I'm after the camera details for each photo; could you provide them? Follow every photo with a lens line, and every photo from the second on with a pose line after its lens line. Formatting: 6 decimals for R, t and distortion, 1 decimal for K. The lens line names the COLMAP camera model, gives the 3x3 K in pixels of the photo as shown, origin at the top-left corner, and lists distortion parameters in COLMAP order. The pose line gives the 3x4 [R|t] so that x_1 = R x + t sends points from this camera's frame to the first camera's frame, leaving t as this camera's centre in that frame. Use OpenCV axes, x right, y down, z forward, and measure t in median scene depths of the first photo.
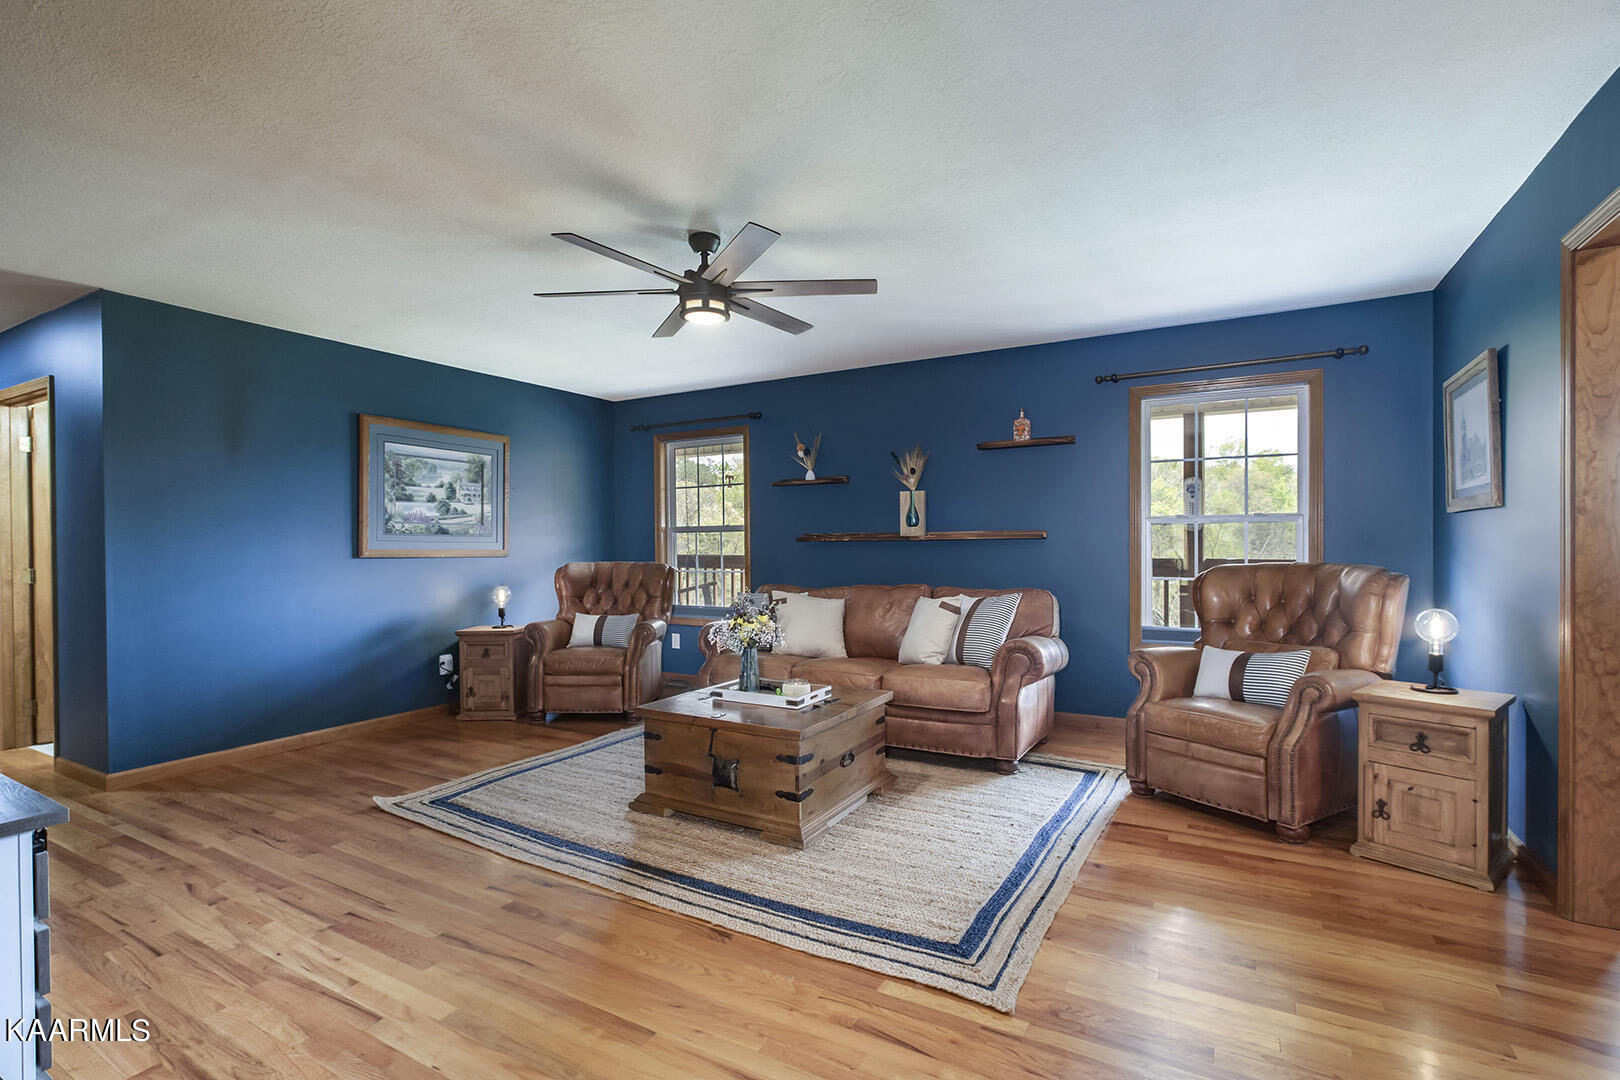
lens RADIAL K [[745.8, 0, 817.9], [0, 745.8, 547.4], [0, 0, 1]] dist [-0.011600, 0.003597]
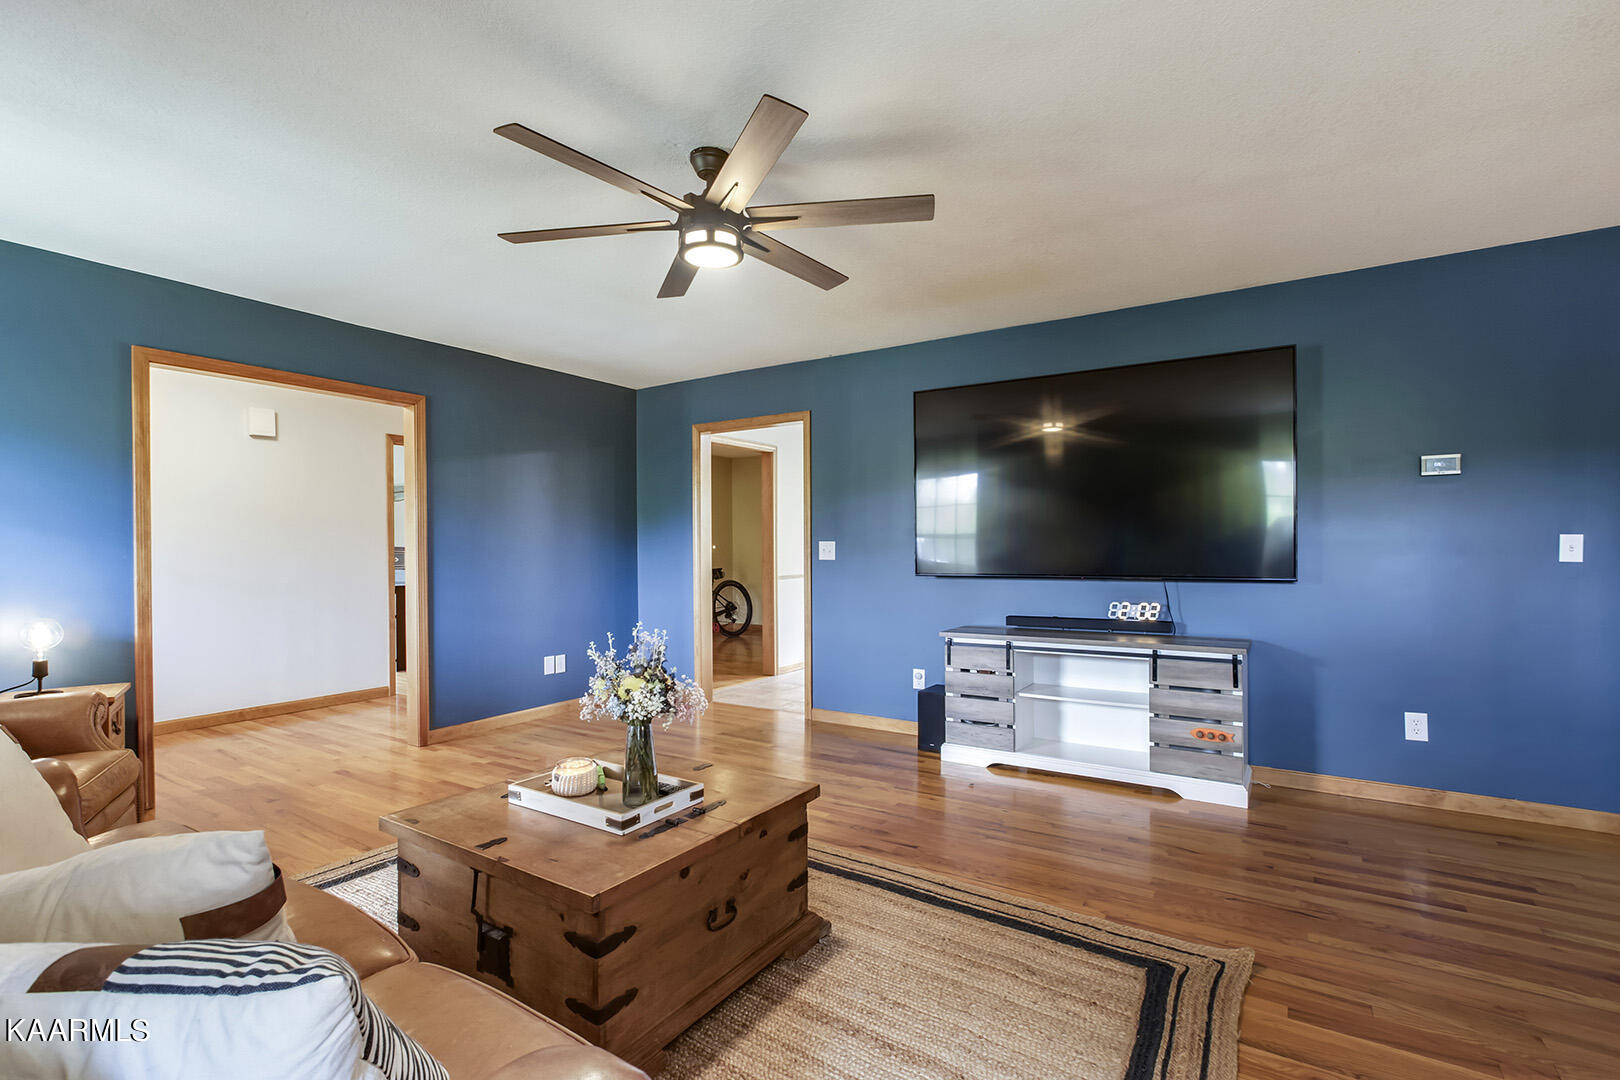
lens RADIAL K [[745.8, 0, 811.8], [0, 745.8, 545.6], [0, 0, 1]] dist [-0.011600, 0.003597]
pose [[-0.997578, 0.015852, 0.067734, -0.222345], [0.016323, 0.999846, 0.006409, -0.008460], [-0.067622, 0.007499, -0.997683, 1.308750]]
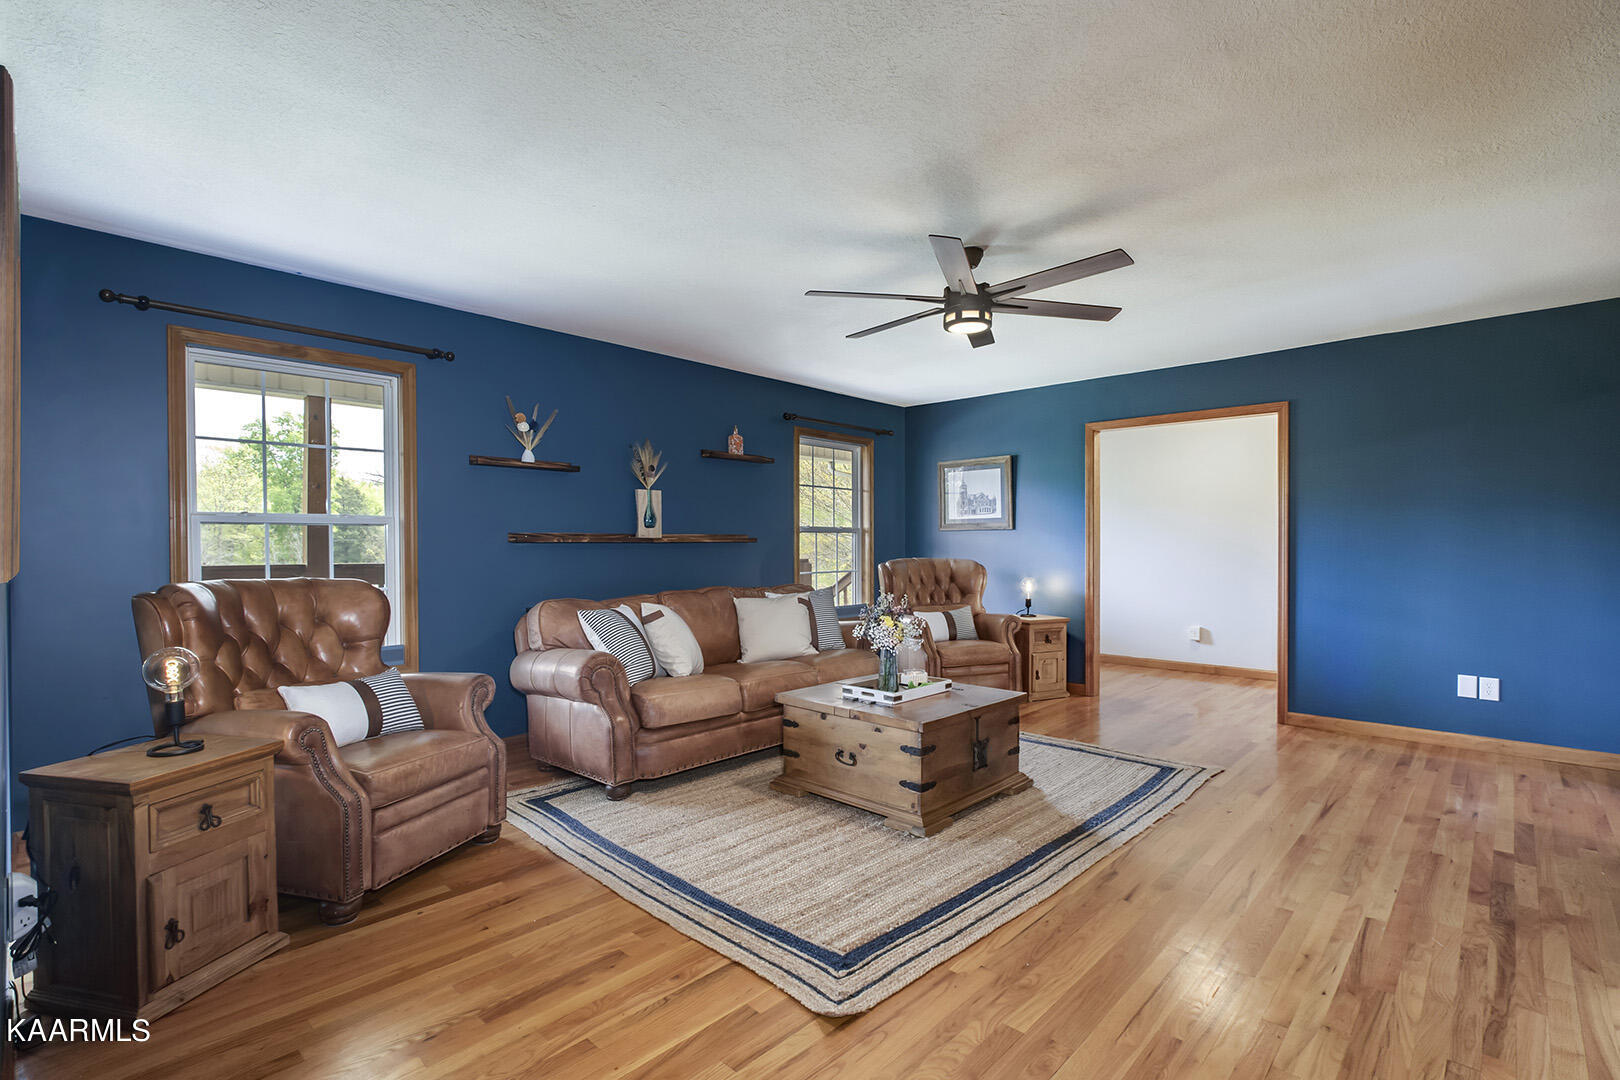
lens RADIAL K [[745.8, 0, 812.5], [0, 745.8, 549.5], [0, 0, 1]] dist [-0.011600, 0.003597]
pose [[0.242543, 0.001318, 0.970140, -0.896691], [0.006830, 0.999972, -0.003066, 0.003896], [-0.970117, 0.007369, 0.242528, 0.705850]]
